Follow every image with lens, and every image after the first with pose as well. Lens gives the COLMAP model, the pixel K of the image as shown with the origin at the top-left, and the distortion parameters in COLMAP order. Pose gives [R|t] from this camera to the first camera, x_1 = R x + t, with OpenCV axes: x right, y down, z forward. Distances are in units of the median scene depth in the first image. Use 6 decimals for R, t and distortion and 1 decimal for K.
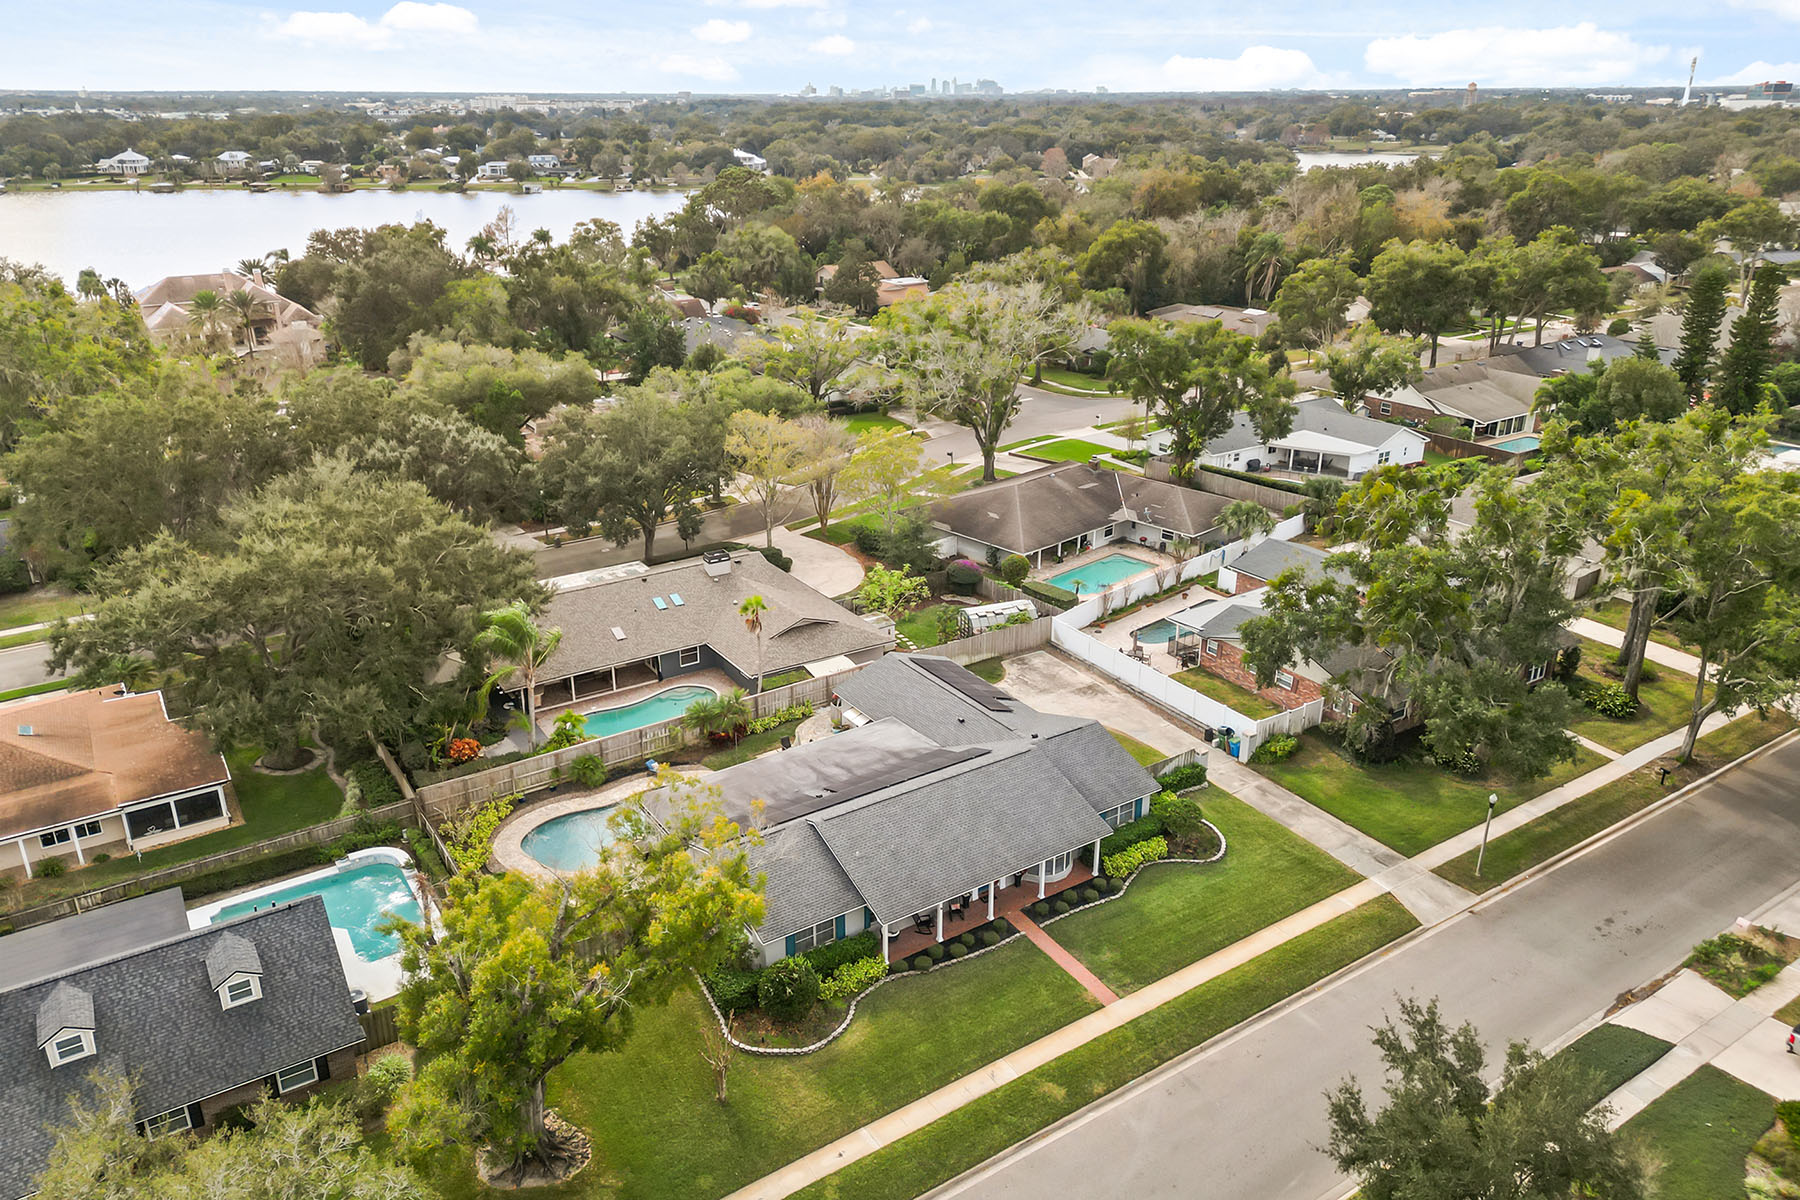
lens RADIAL K [[1258.3, 0, 894.6], [0, 1258.3, 594.9], [0, 0, 1]] dist [0.071760, -0.067303]
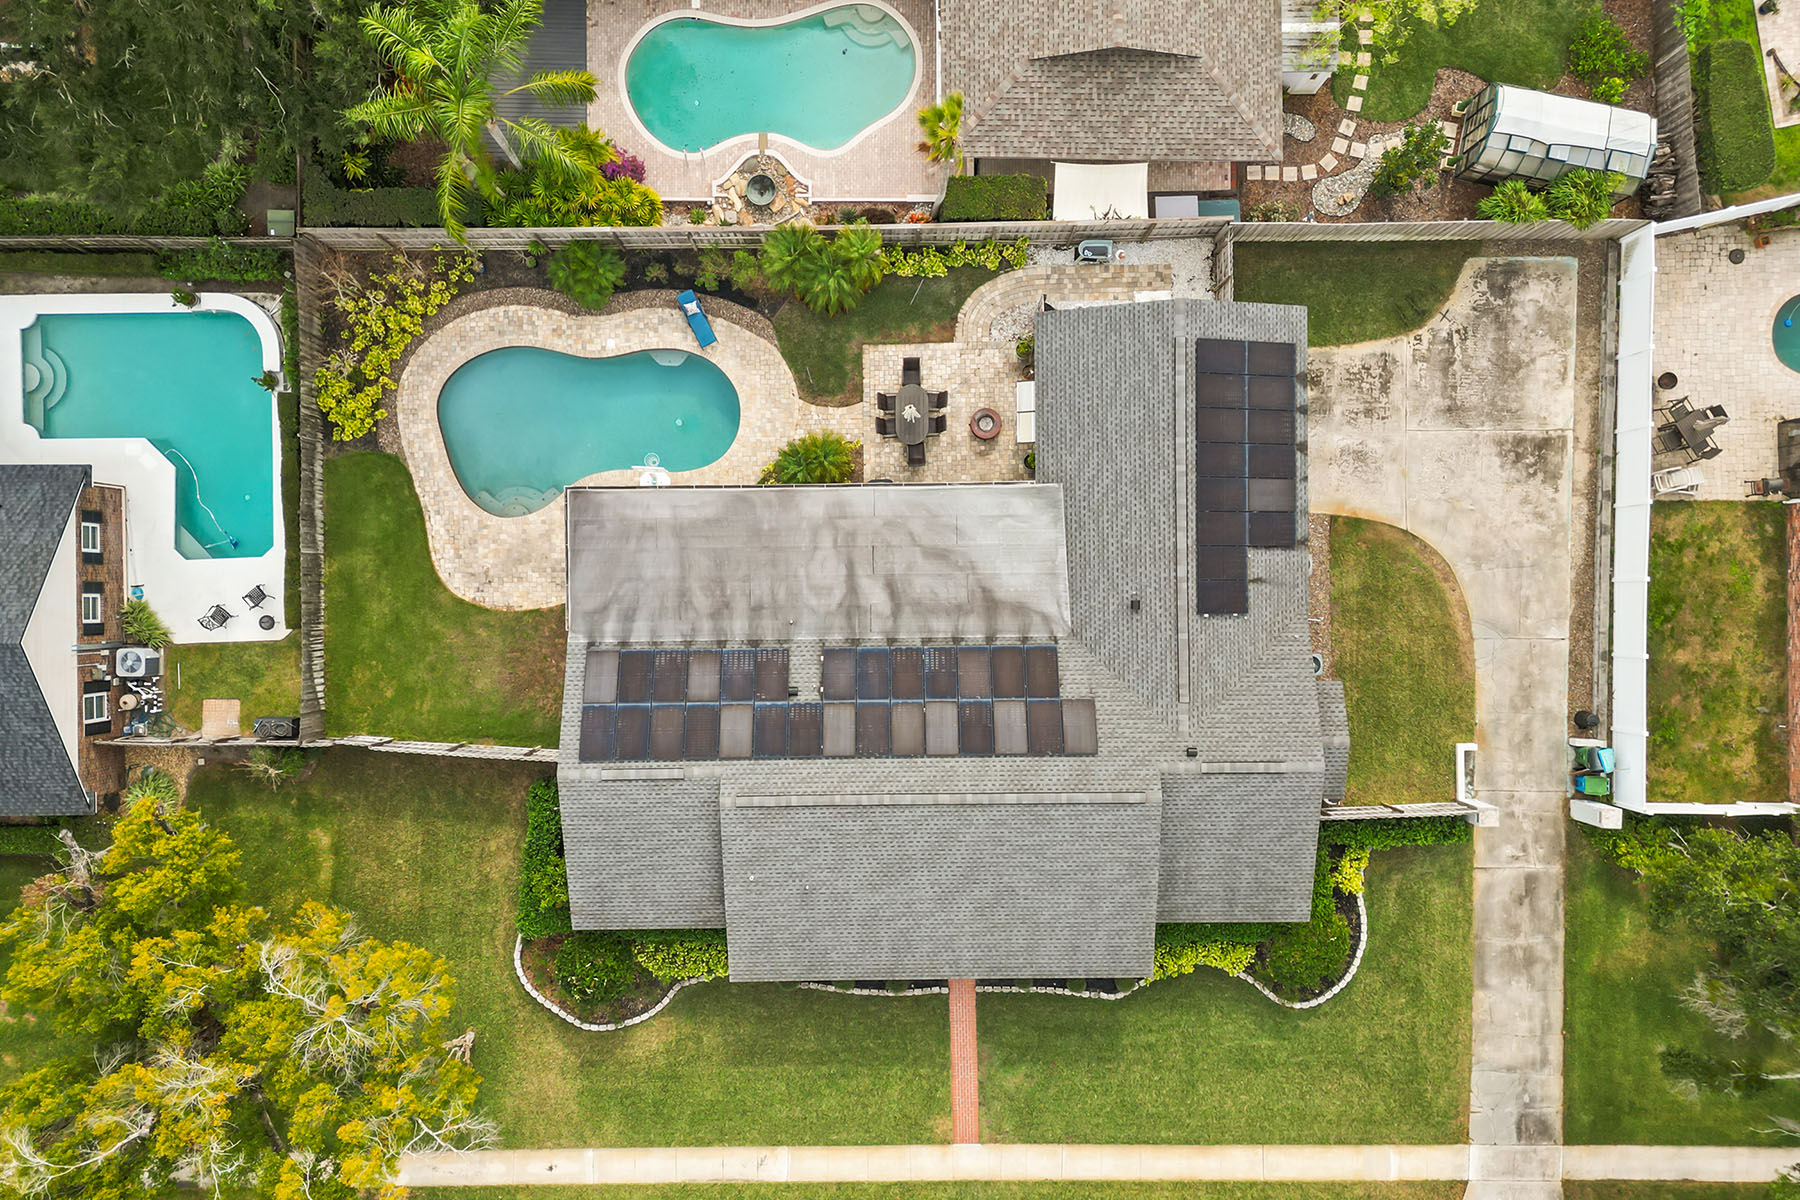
lens RADIAL K [[1258.3, 0, 894.6], [0, 1258.3, 594.9], [0, 0, 1]] dist [0.071760, -0.067303]
pose [[0.840303, 0.542117, -0.000368, -0.031982], [-0.197943, 0.307452, 0.930748, -0.327541], [0.504688, -0.782037, 0.365661, 0.610787]]
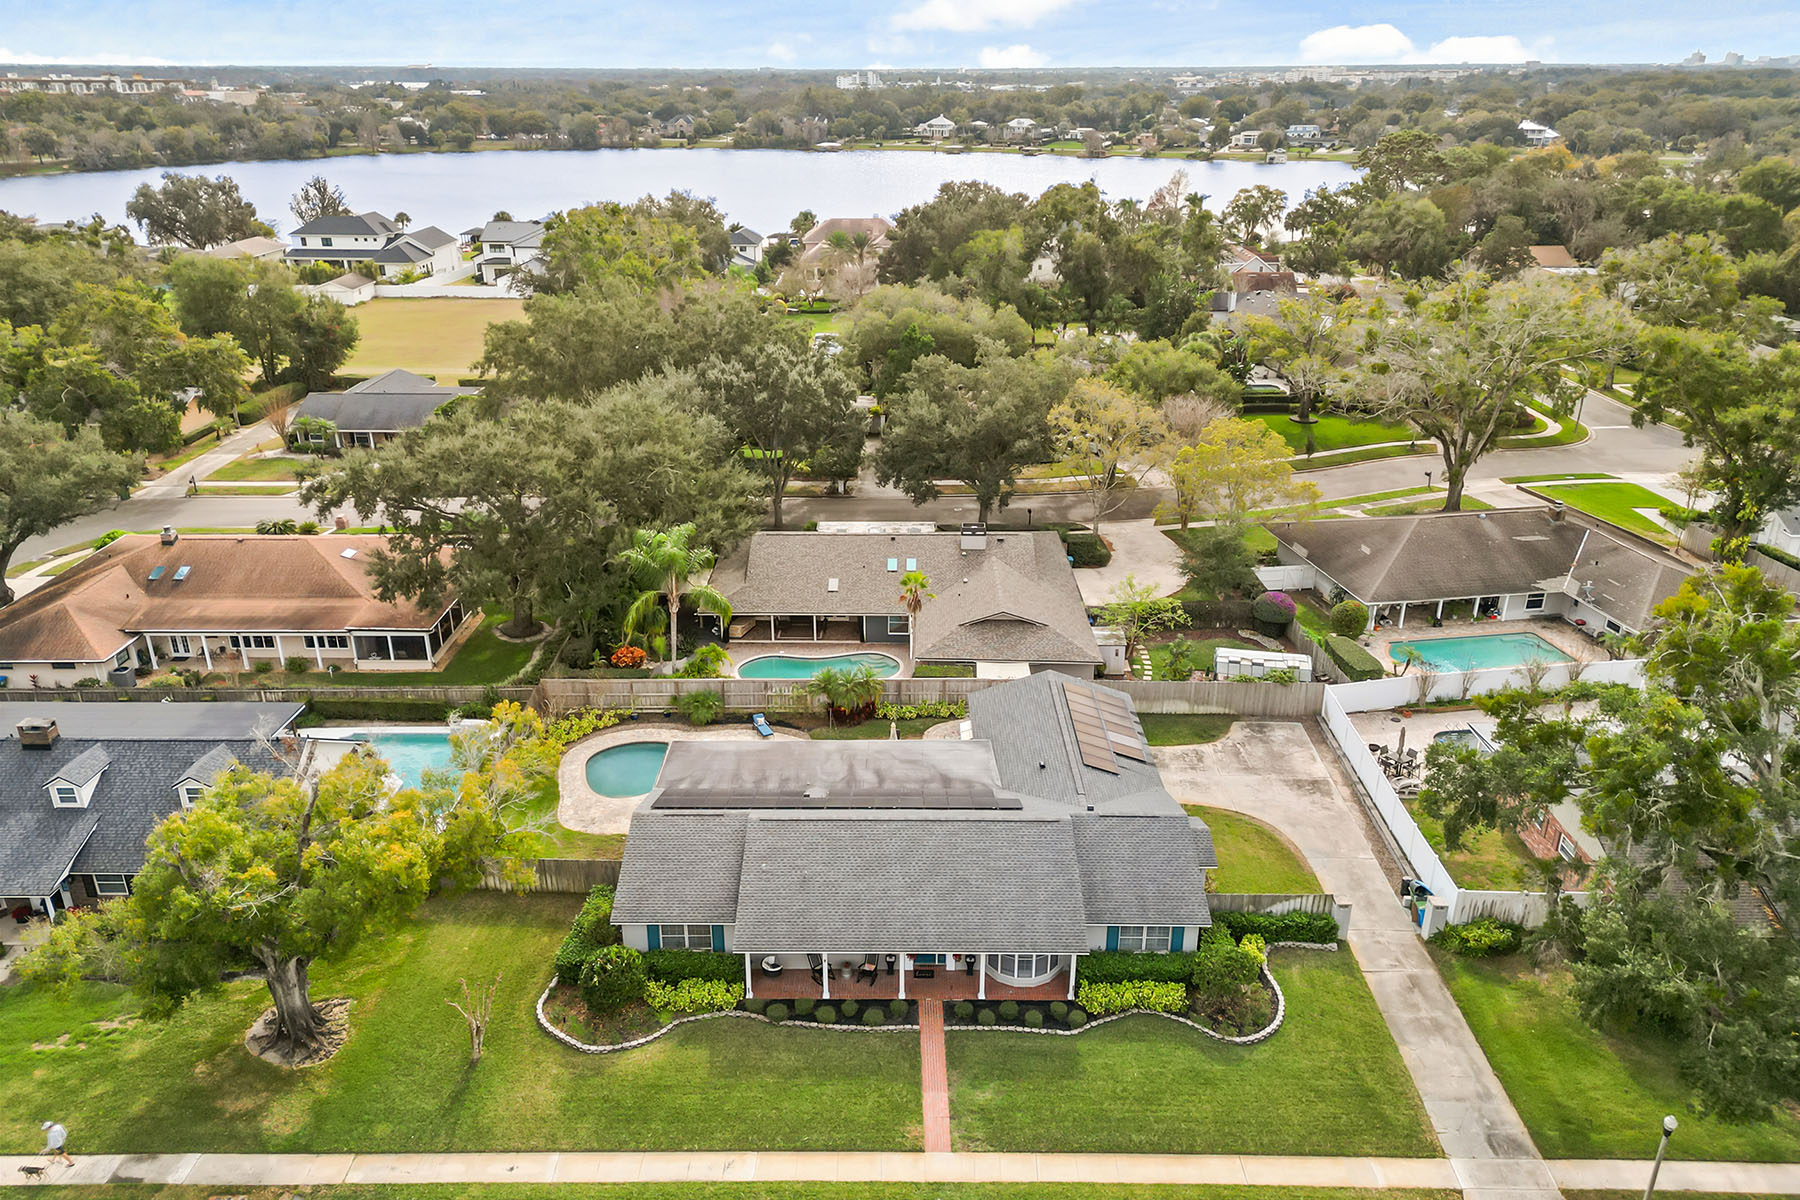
lens RADIAL K [[1258.3, 0, 894.6], [0, 1258.3, 594.9], [0, 0, 1]] dist [0.071760, -0.067303]
pose [[0.830856, 0.214156, -0.513630, 0.306063], [-0.205130, 0.975853, 0.075056, -0.042419], [0.517301, 0.043000, 0.854723, 0.193761]]
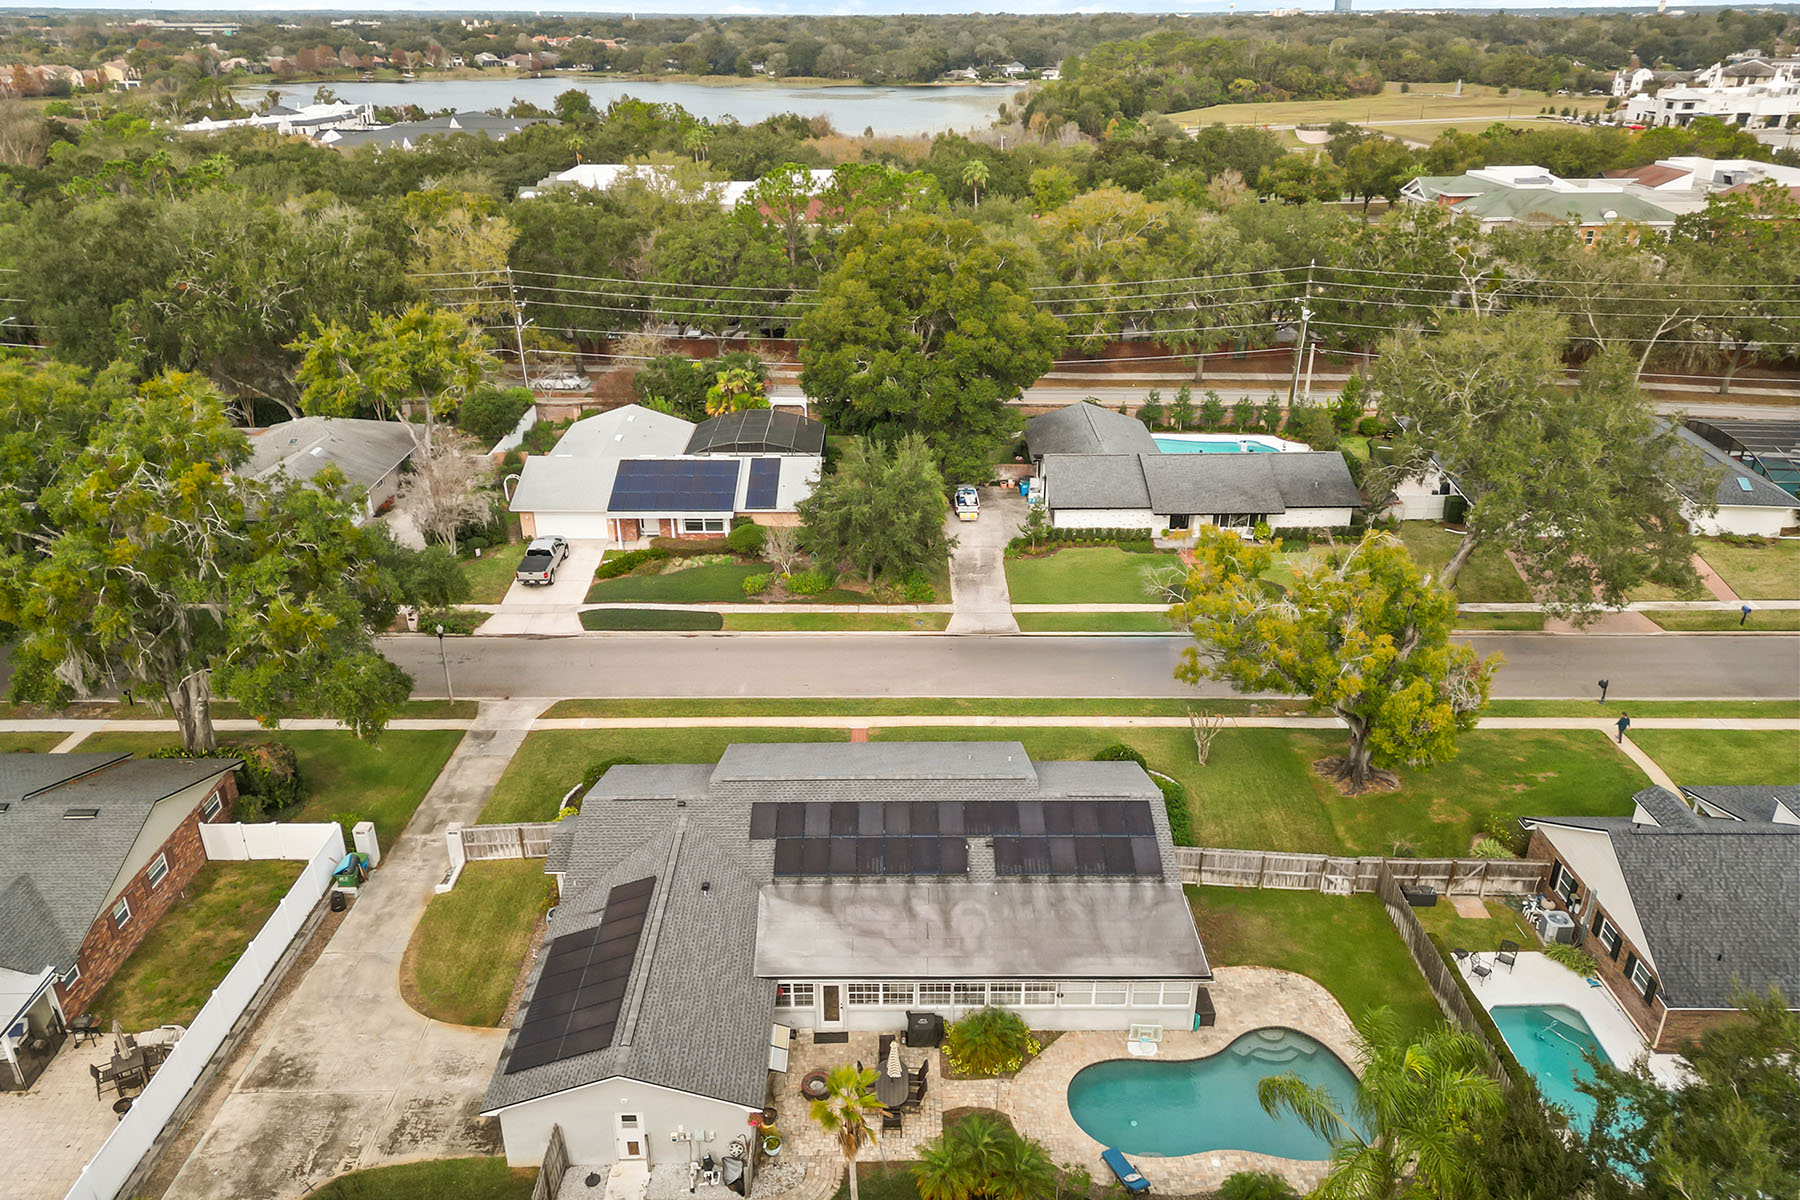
lens RADIAL K [[1258.3, 0, 894.6], [0, 1258.3, 594.9], [0, 0, 1]] dist [0.071760, -0.067303]
pose [[-0.838213, -0.220058, 0.498973, -0.269620], [0.205954, 0.719473, 0.663281, -0.353342], [-0.504958, 0.658736, -0.557750, 0.999930]]
